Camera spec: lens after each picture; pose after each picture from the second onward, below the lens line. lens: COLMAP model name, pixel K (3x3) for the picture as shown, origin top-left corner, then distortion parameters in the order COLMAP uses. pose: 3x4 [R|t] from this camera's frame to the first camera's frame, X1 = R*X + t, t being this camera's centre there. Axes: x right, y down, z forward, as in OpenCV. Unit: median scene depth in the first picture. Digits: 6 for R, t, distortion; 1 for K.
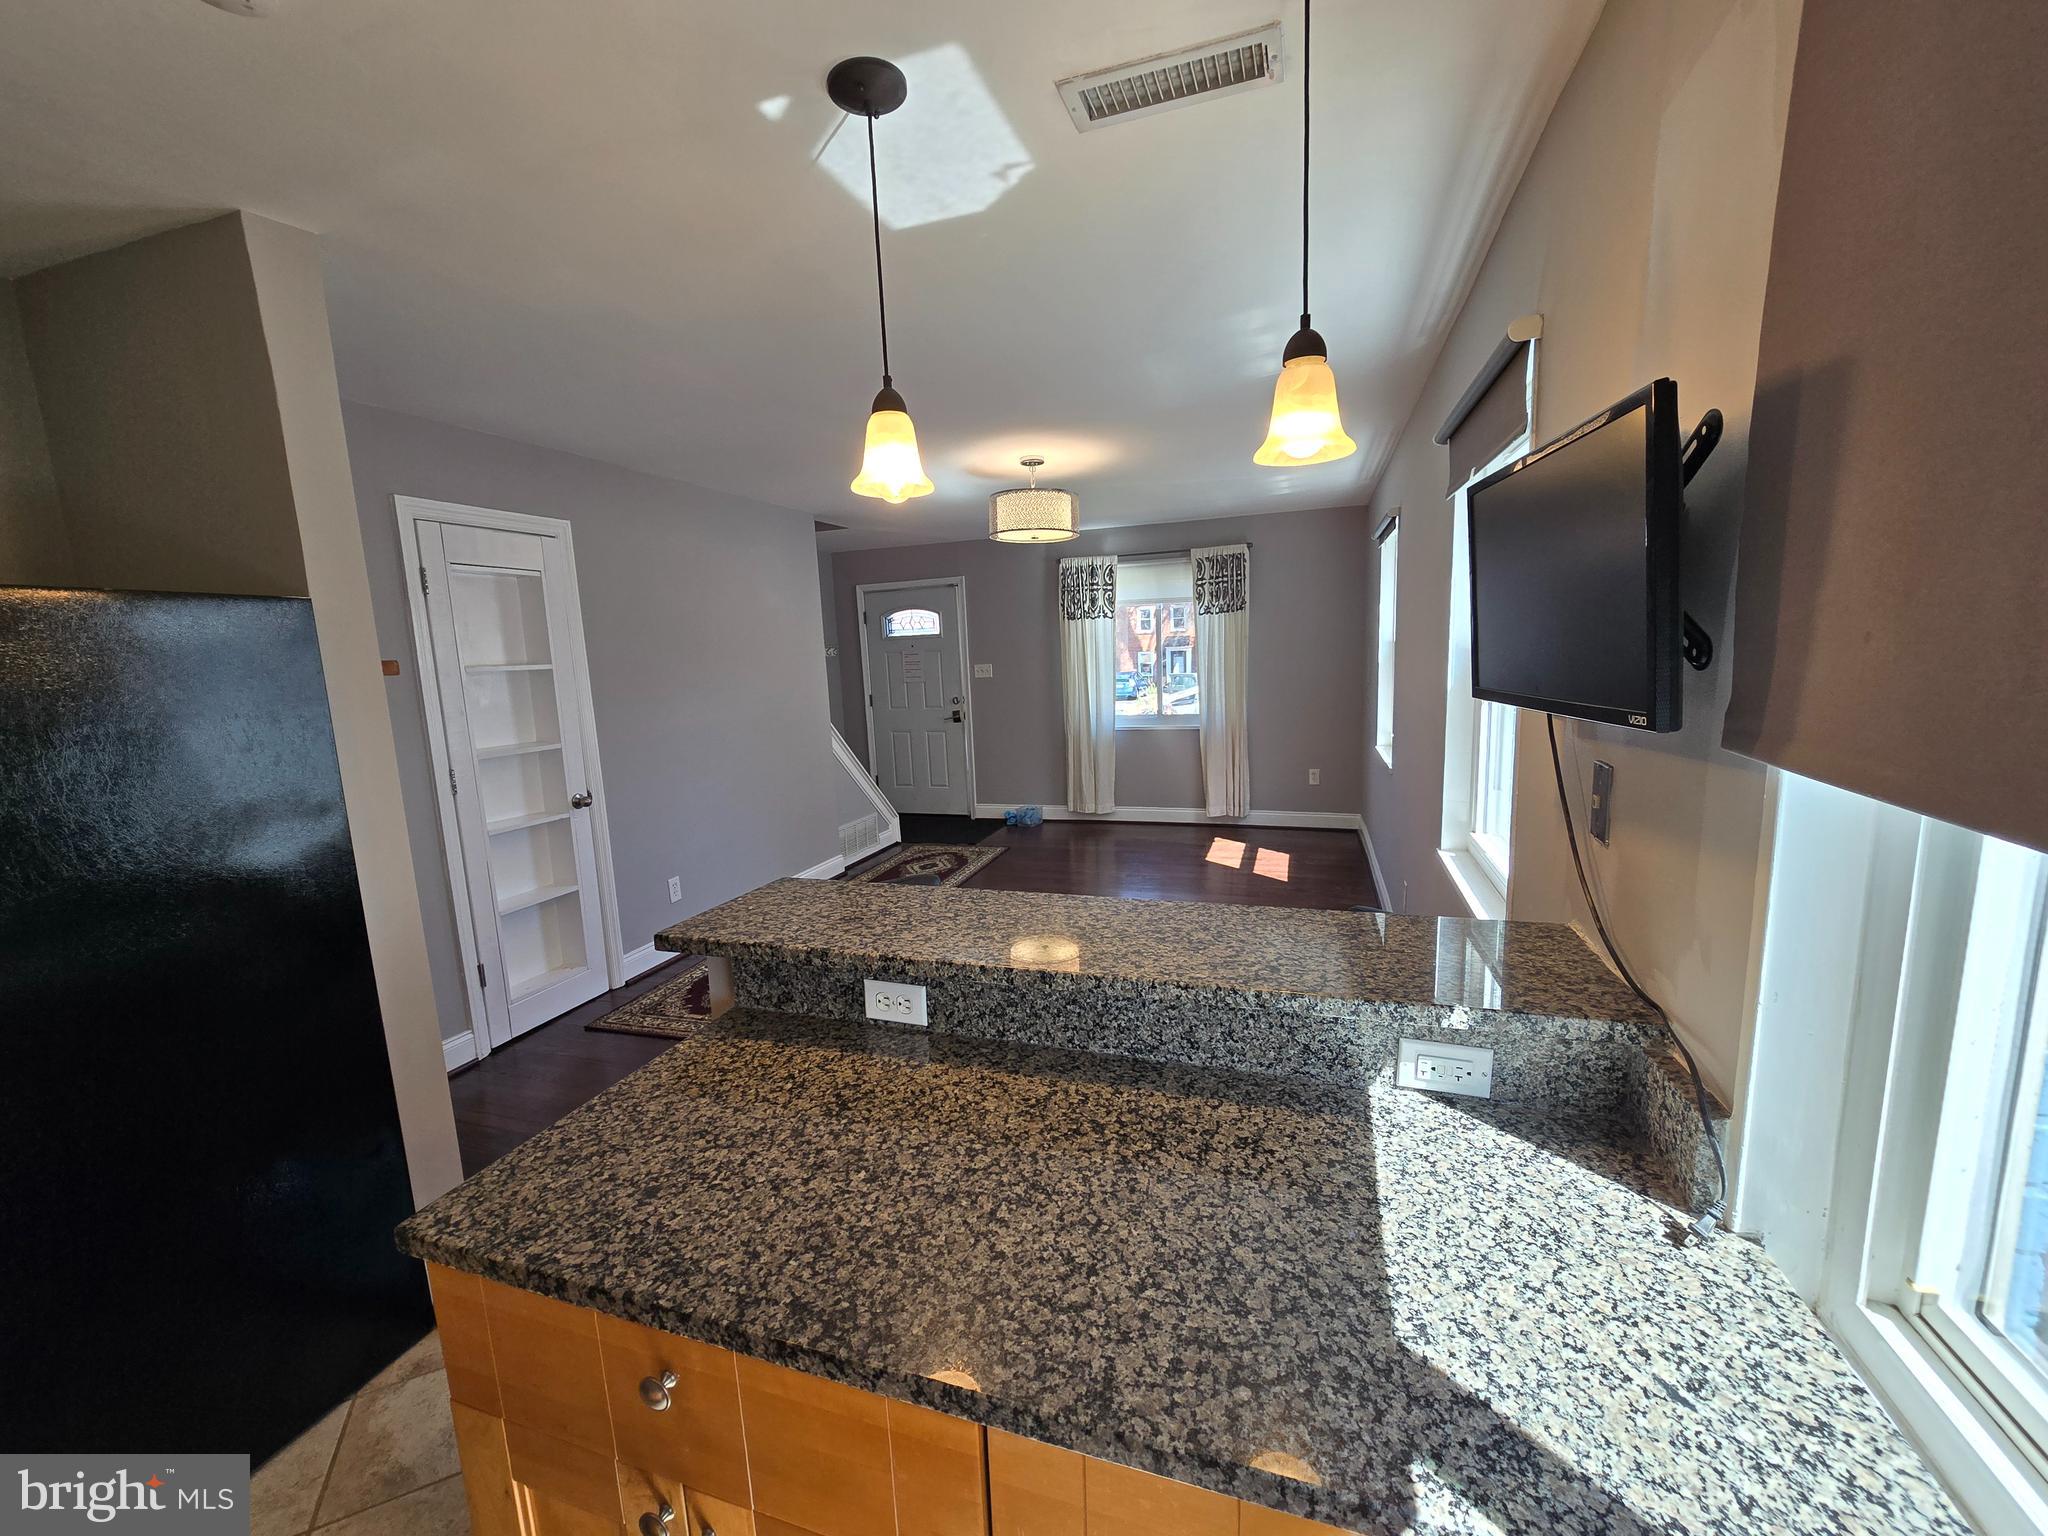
lens RADIAL K [[839.9, 0, 1025.4], [0, 839.9, 787.5], [0, 0, 1]] dist [-0.007261, 0.002486]
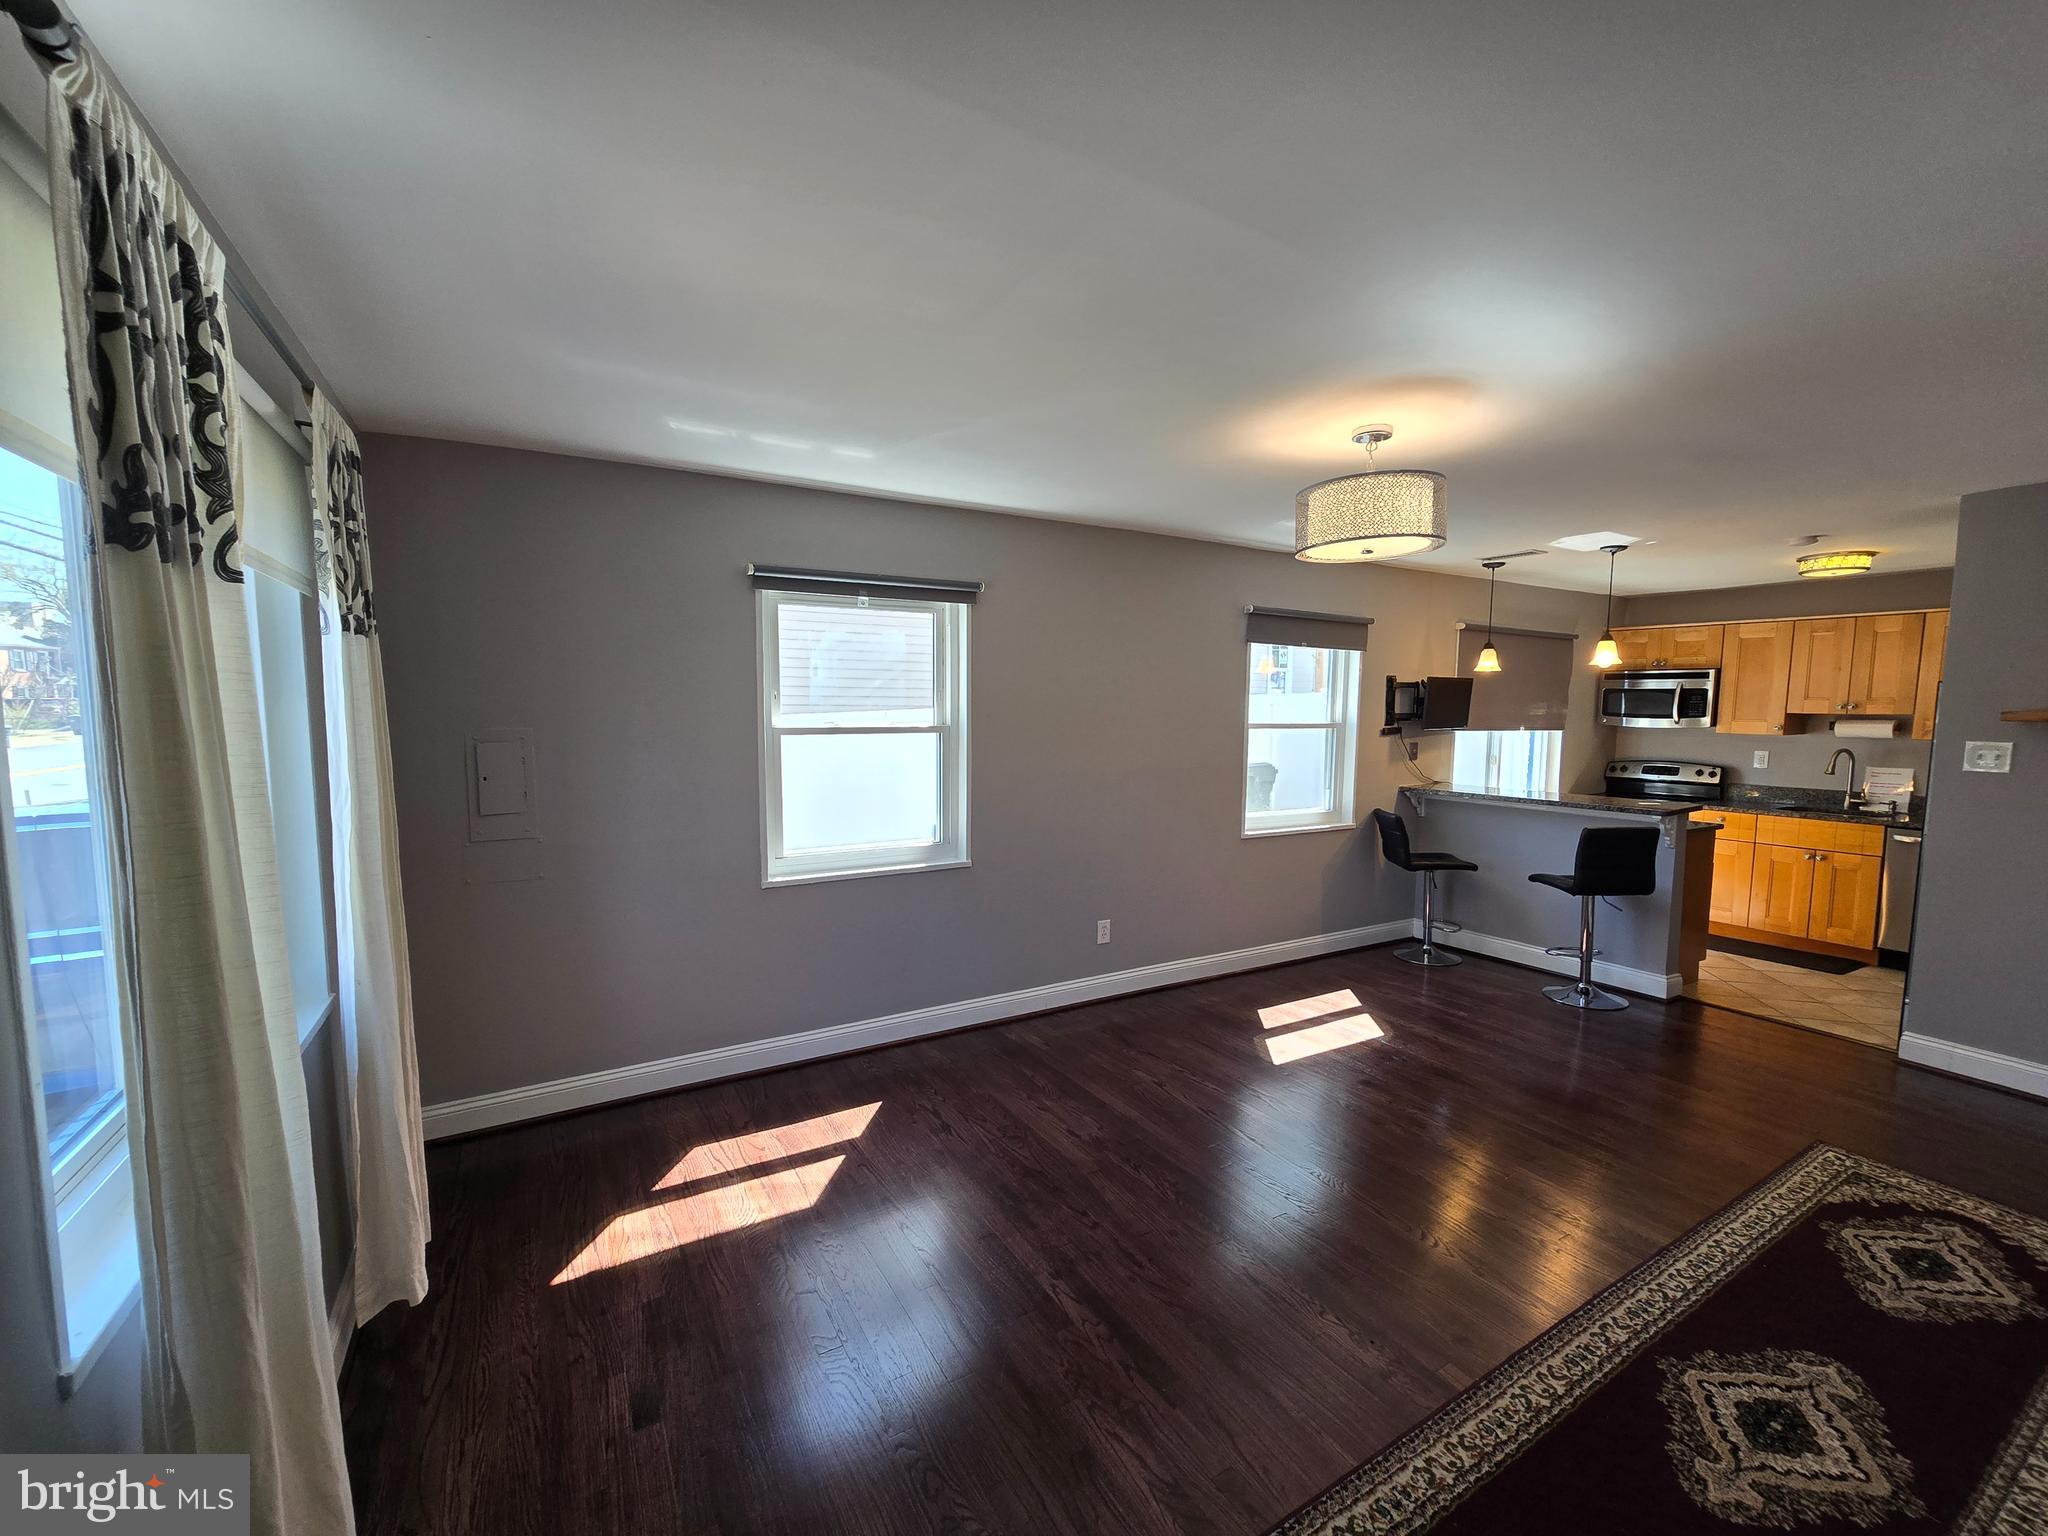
lens RADIAL K [[839.9, 0, 1023.2], [0, 839.9, 778.8], [0, 0, 1]] dist [-0.007261, 0.002486]
pose [[-0.742192, -0.021840, 0.669831, -0.673974], [0.136683, 0.973529, 0.183191, -0.830199], [-0.656101, 0.227518, -0.719560, 4.938455]]
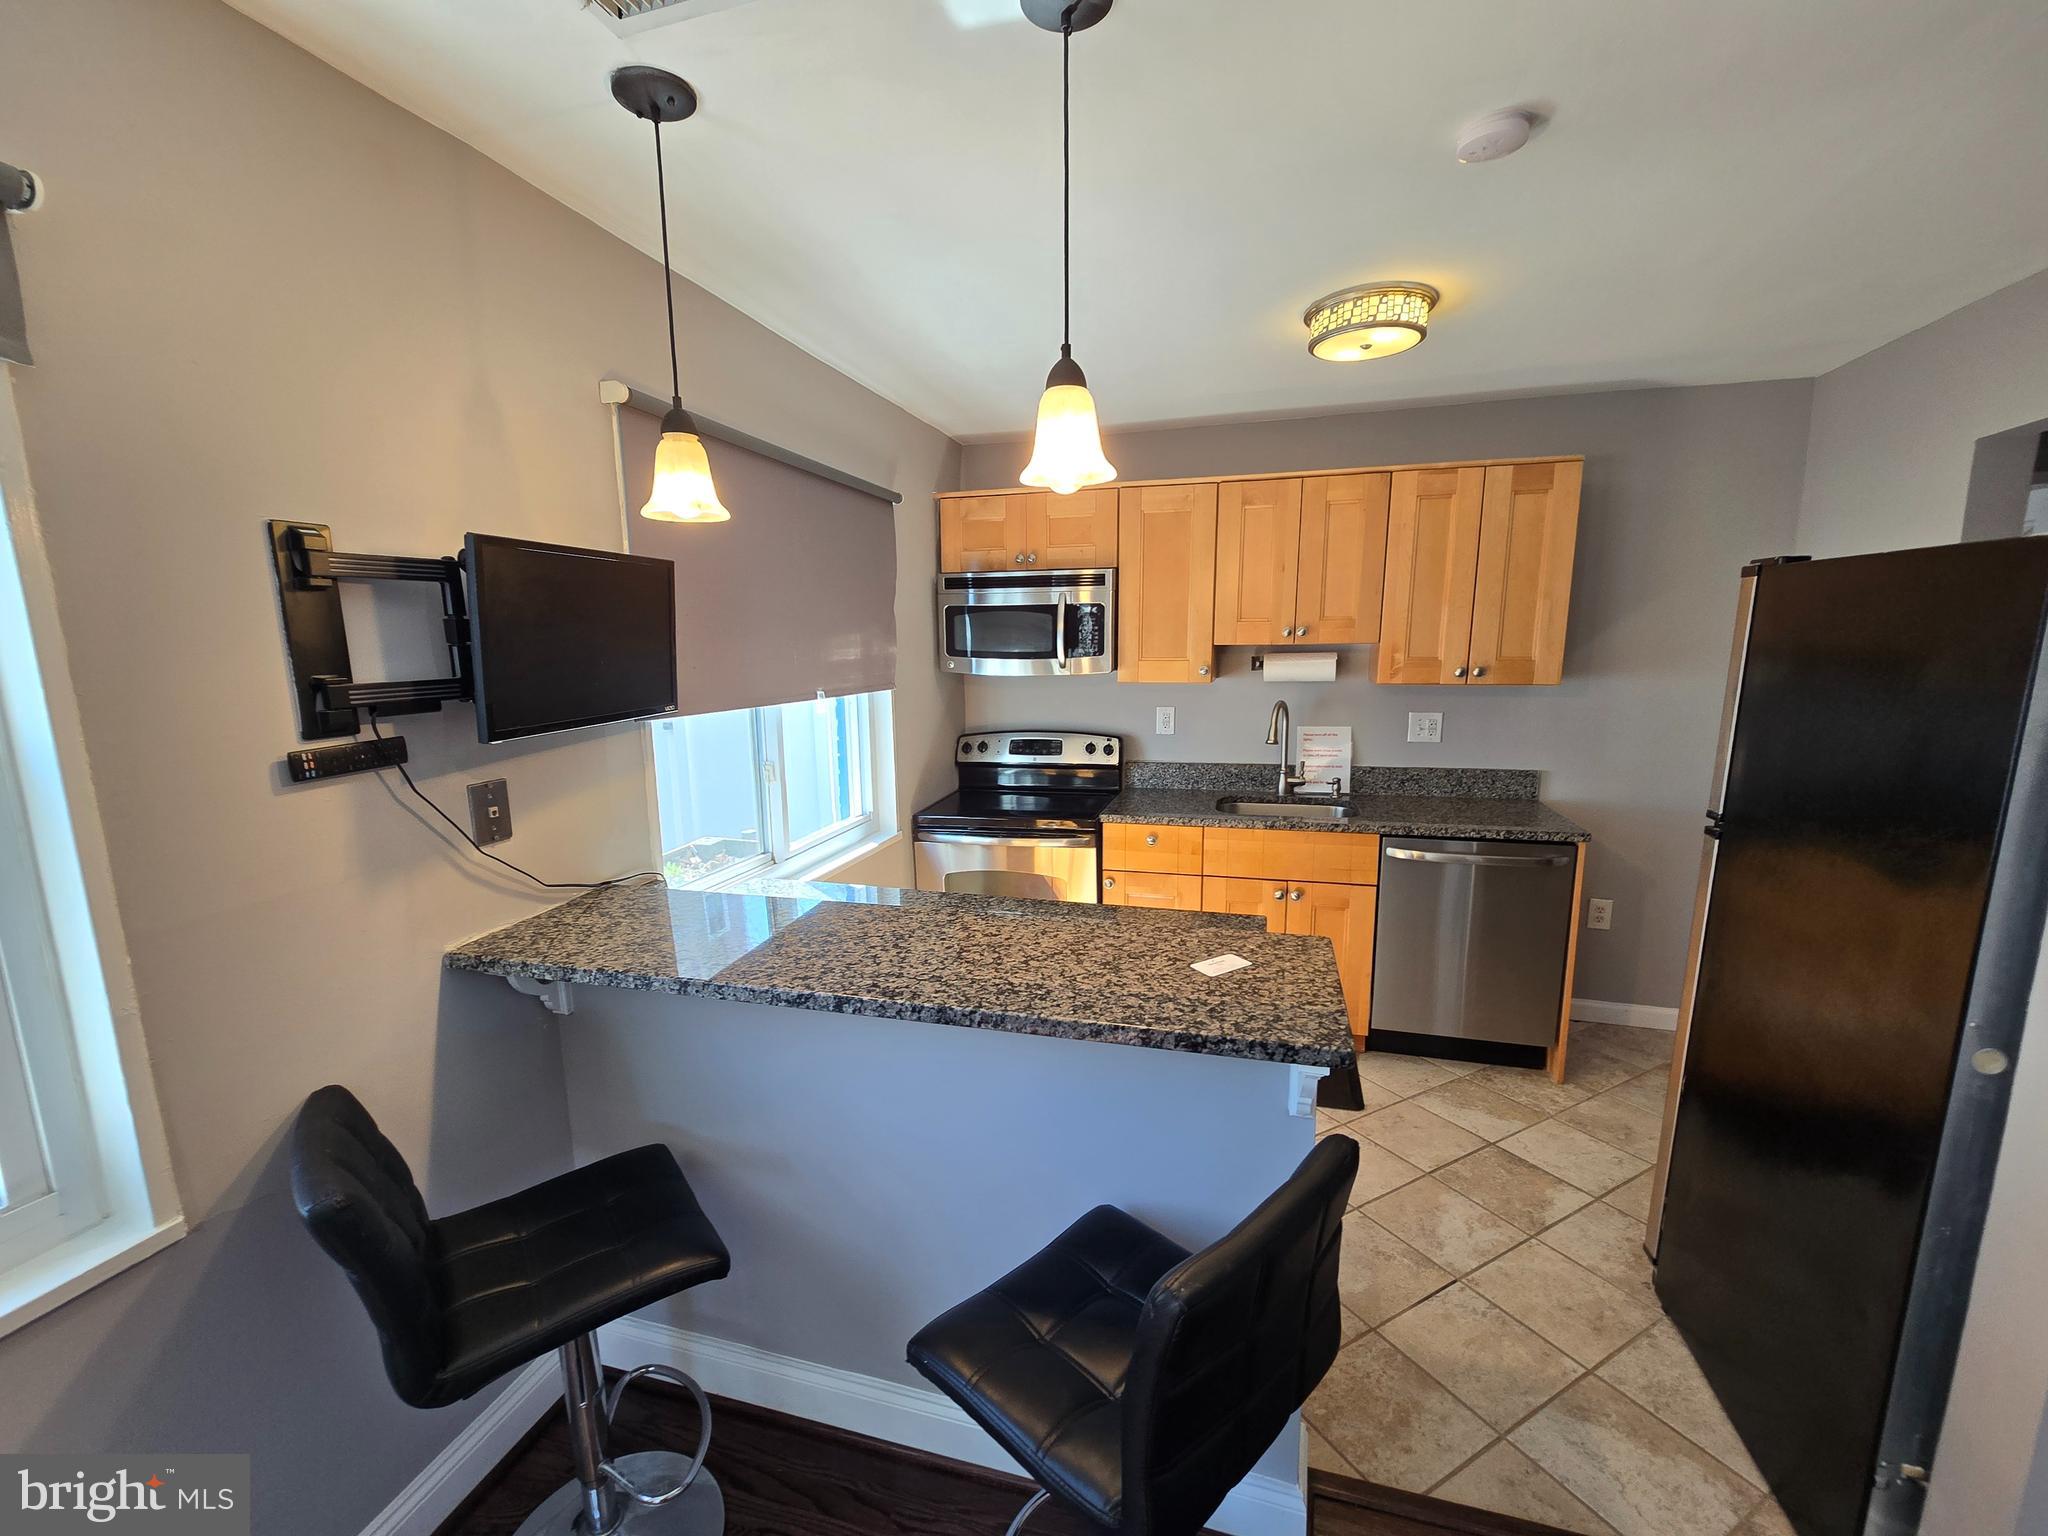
lens RADIAL K [[839.9, 0, 1017.5], [0, 839.9, 785.6], [0, 0, 1]] dist [-0.007261, 0.002486]
pose [[-0.997919, 0.061203, -0.020319, -0.072113], [0.050798, 0.940143, 0.336972, -0.358354], [0.039726, 0.335239, -0.941295, 1.940361]]
